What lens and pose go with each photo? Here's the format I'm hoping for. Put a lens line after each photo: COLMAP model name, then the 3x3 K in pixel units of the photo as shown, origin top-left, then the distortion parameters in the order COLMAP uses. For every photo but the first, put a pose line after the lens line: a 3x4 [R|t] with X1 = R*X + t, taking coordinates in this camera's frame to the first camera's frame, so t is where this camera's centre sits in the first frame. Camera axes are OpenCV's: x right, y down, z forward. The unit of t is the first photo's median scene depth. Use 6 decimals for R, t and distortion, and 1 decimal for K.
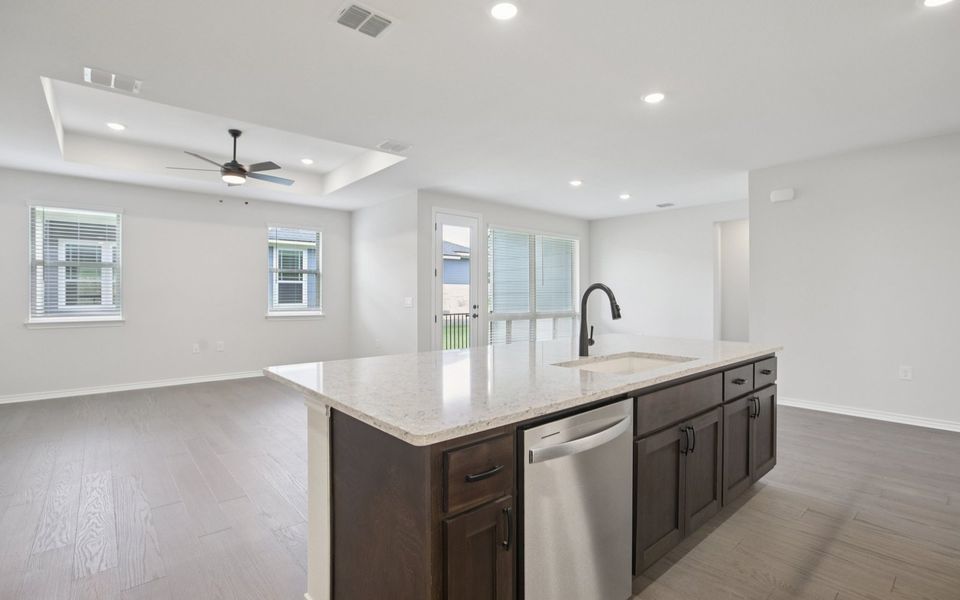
lens RADIAL K [[446.7, 0, 474.1], [0, 446.7, 298.5], [0, 0, 1]] dist [-0.032244, 0.004290]
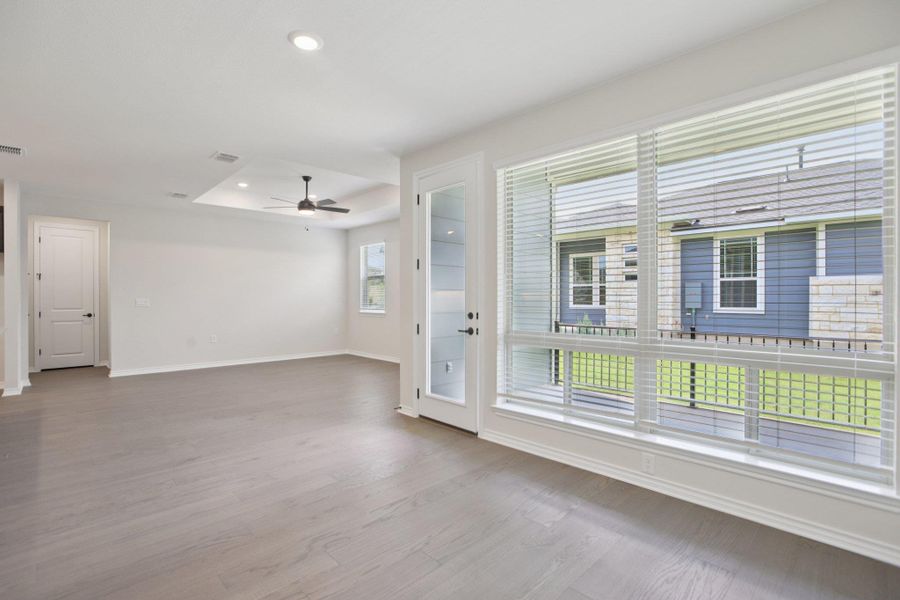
lens RADIAL K [[419.4, 0, 443.8], [0, 419.4, 296.1], [0, 0, 1]] dist [-0.033434, 0.004977]
pose [[0.065538, -0.001680, -0.997849, 0.544186], [-0.006815, 0.999975, -0.002131, -0.005435], [0.997827, 0.006940, 0.065525, 0.926132]]
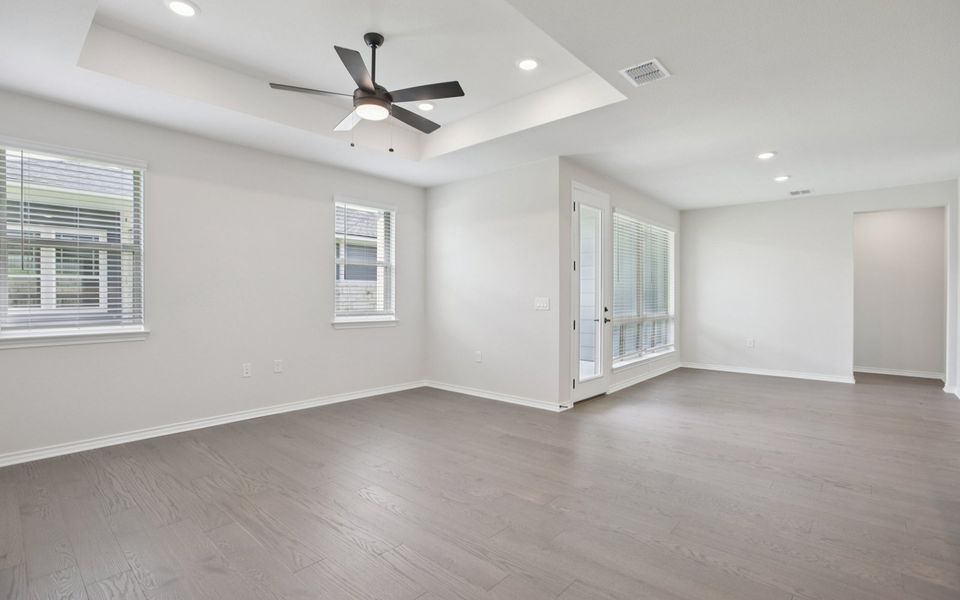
lens RADIAL K [[446.7, 0, 473.9], [0, 446.7, 301.6], [0, 0, 1]] dist [-0.032244, 0.004290]
pose [[0.991440, -0.000213, 0.130562, -0.333033], [-0.000455, 0.999987, 0.005085, 0.000818], [-0.130561, -0.005101, 0.991427, 0.234114]]
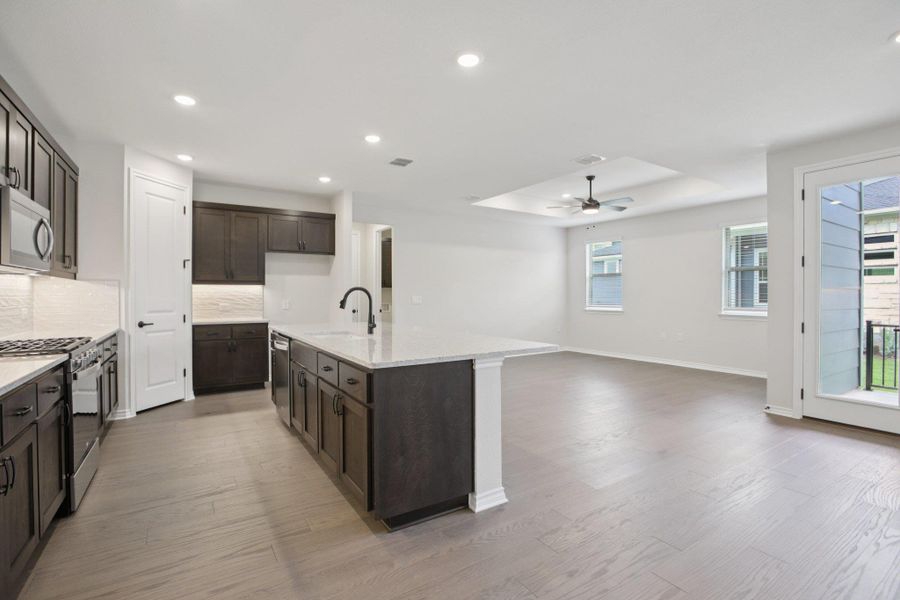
lens RADIAL K [[419.4, 0, 446.2], [0, 419.4, 303.5], [0, 0, 1]] dist [-0.033434, 0.004977]
pose [[-0.137689, 0.022781, -0.990213, 0.578495], [-0.007032, 0.999688, 0.023977, -0.004400], [0.990451, 0.010265, -0.137486, 0.513102]]
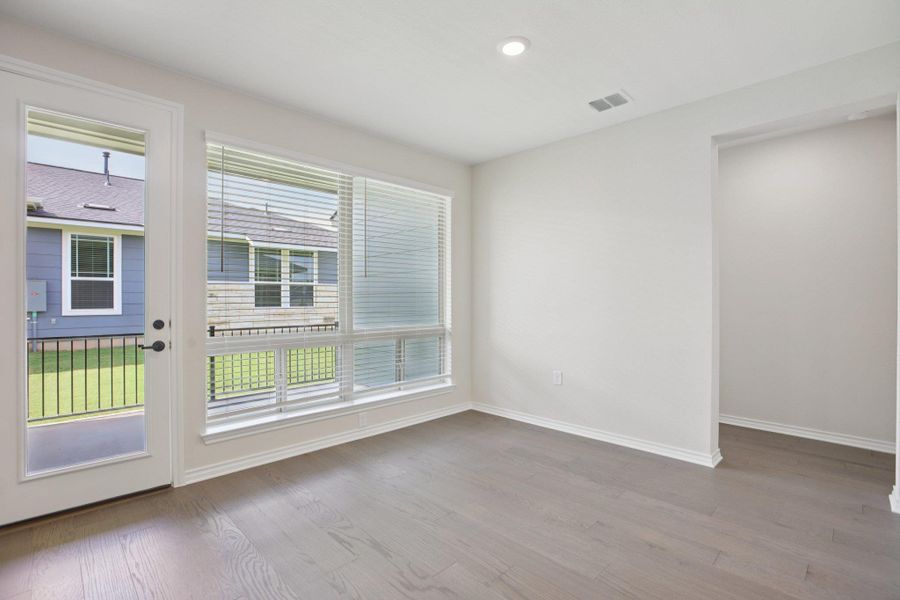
lens RADIAL K [[419.4, 0, 447.8], [0, 419.4, 299.9], [0, 0, 1]] dist [-0.033434, 0.004977]
pose [[0.997833, 0.002411, 0.065748, 0.239280], [-0.002157, 0.999990, -0.003934, -0.002803], [-0.065757, 0.003784, 0.997829, 0.596044]]
